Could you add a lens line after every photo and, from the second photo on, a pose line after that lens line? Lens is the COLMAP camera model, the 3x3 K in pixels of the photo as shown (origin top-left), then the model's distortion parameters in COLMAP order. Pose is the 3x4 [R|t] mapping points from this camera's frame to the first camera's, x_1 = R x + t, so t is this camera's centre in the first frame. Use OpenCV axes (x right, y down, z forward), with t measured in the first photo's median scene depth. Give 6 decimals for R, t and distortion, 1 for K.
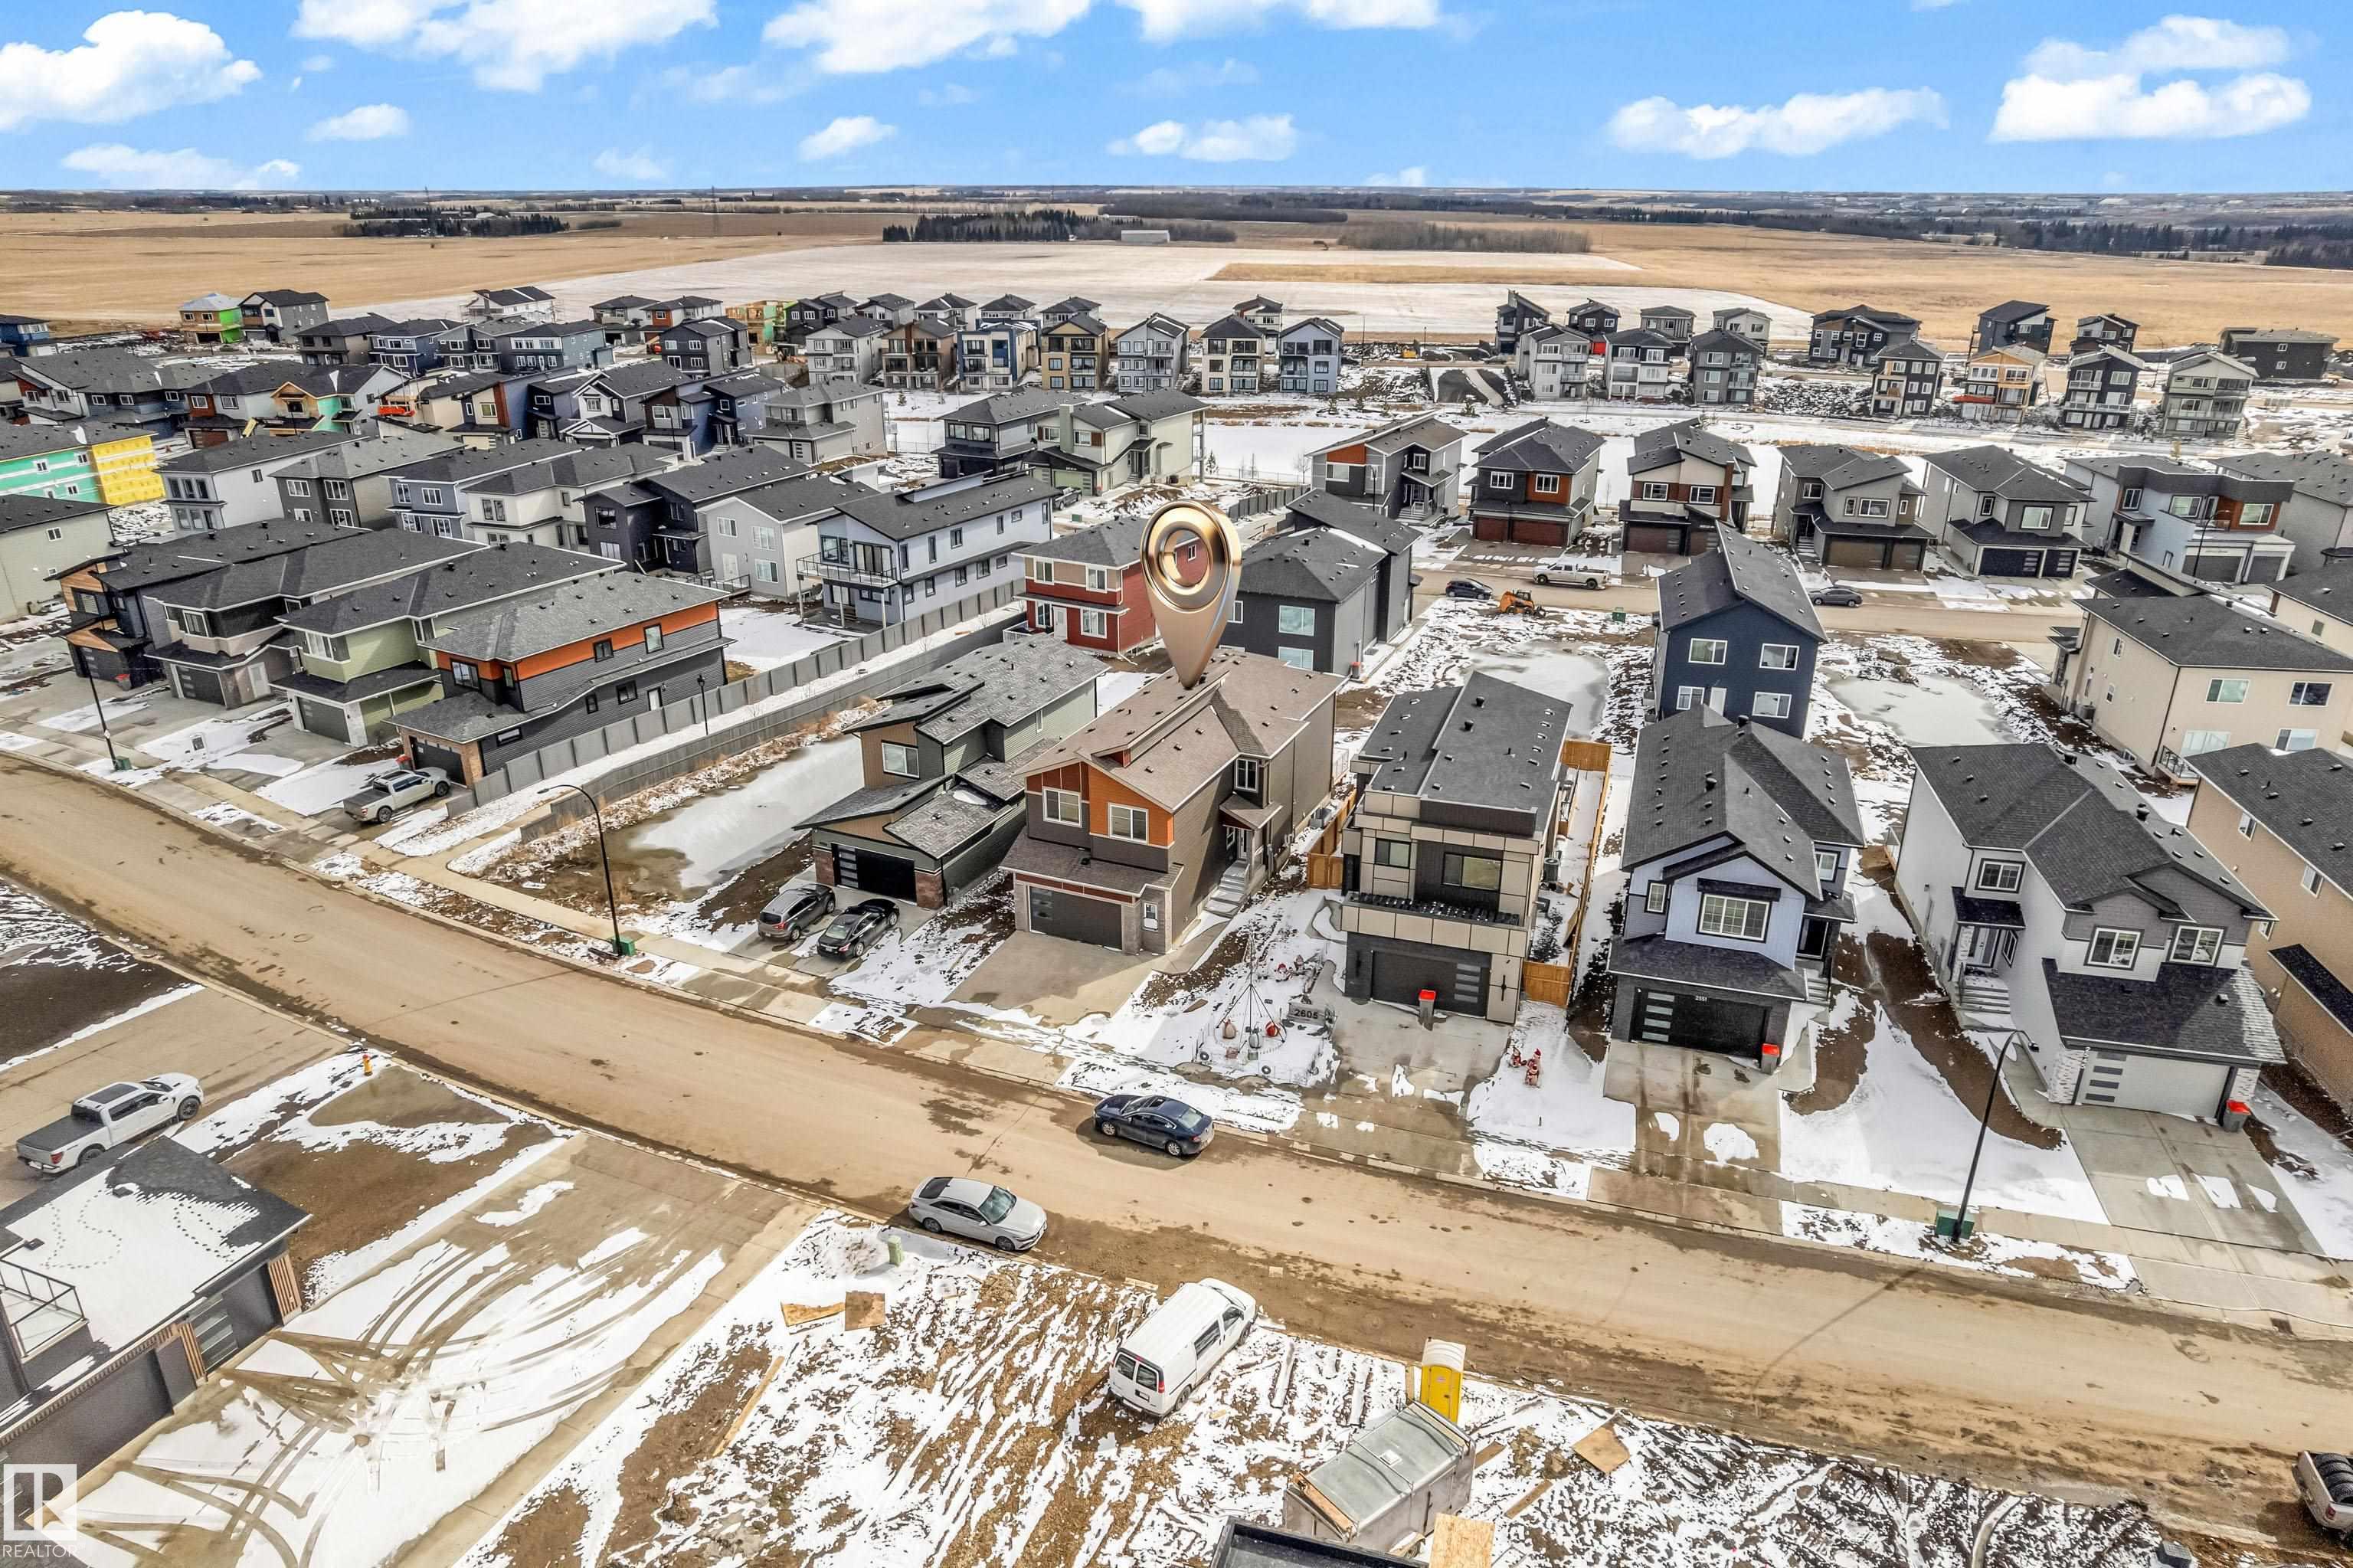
lens RADIAL K [[1502.1, 0, 1168.2], [0, 1502.1, 790.0], [0, 0, 1]] dist [-0.059400, 0.044573]
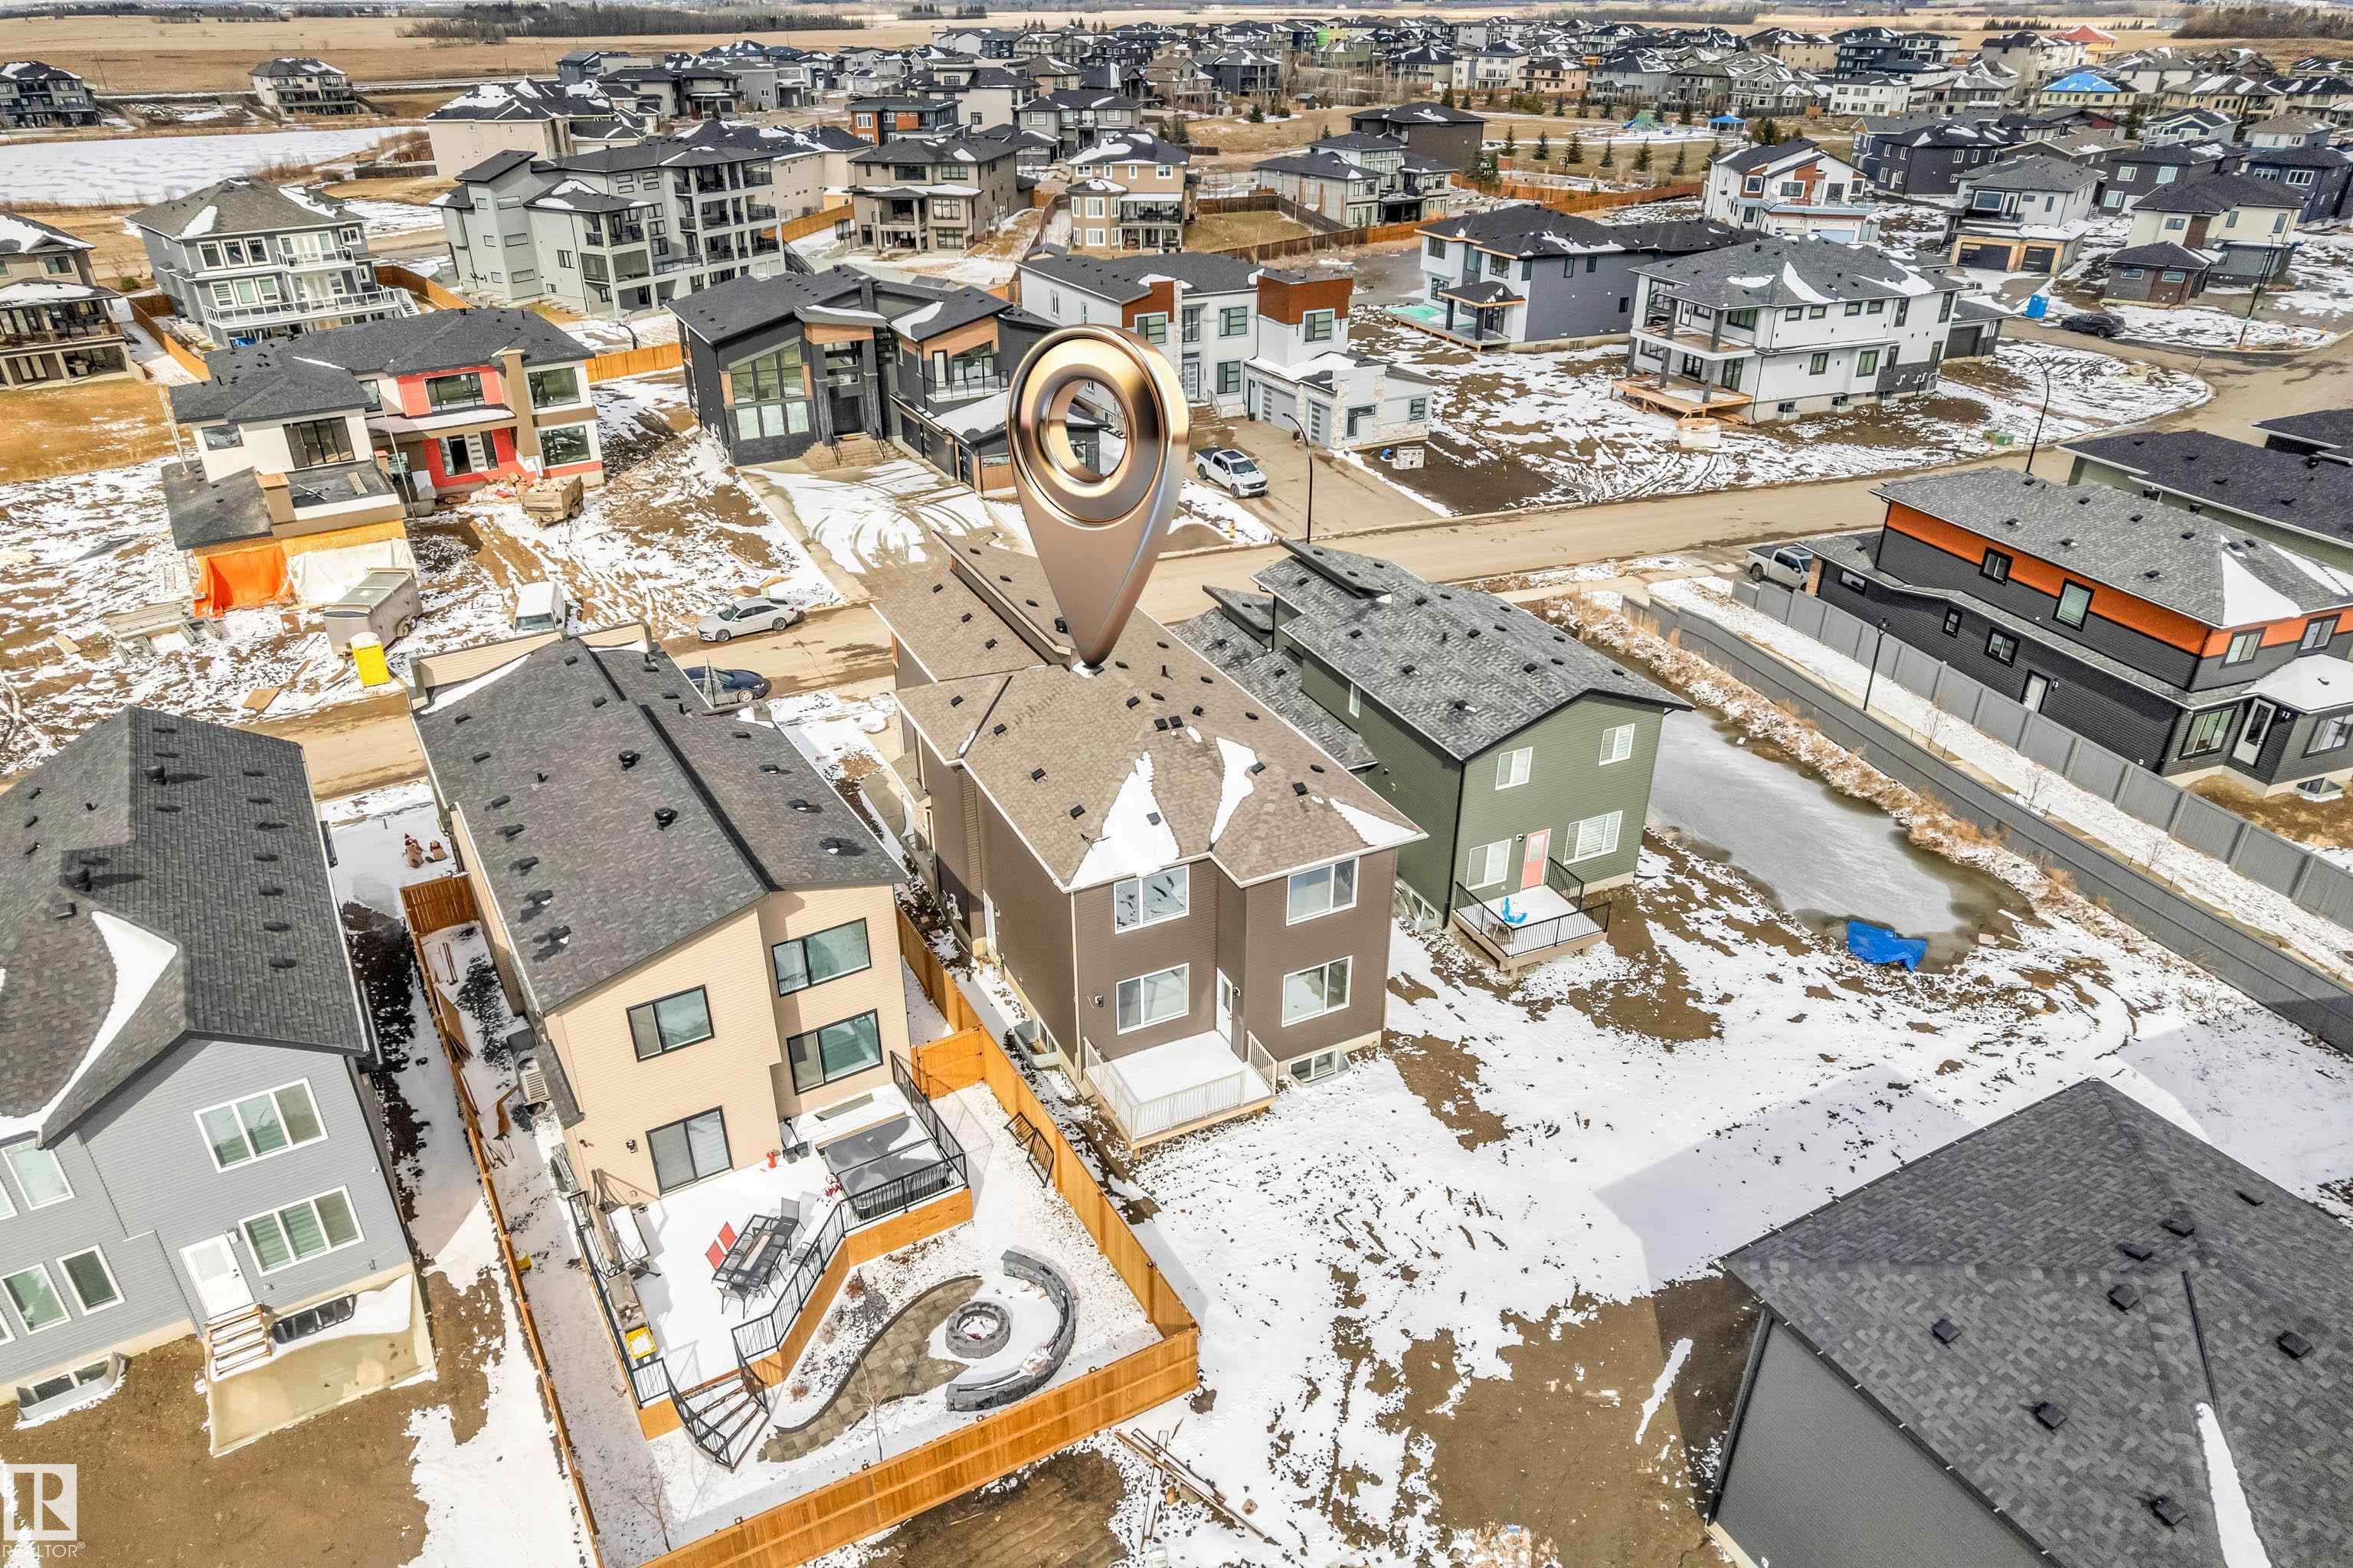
lens RADIAL K [[1502.1, 0, 1184.5], [0, 1502.1, 788.0], [0, 0, 1]] dist [-0.059400, 0.044573]
pose [[-0.636474, 0.366564, -0.678625, 0.456049], [-0.287410, 0.703764, 0.649701, -0.468944], [0.715749, 0.608562, -0.342573, 1.372710]]
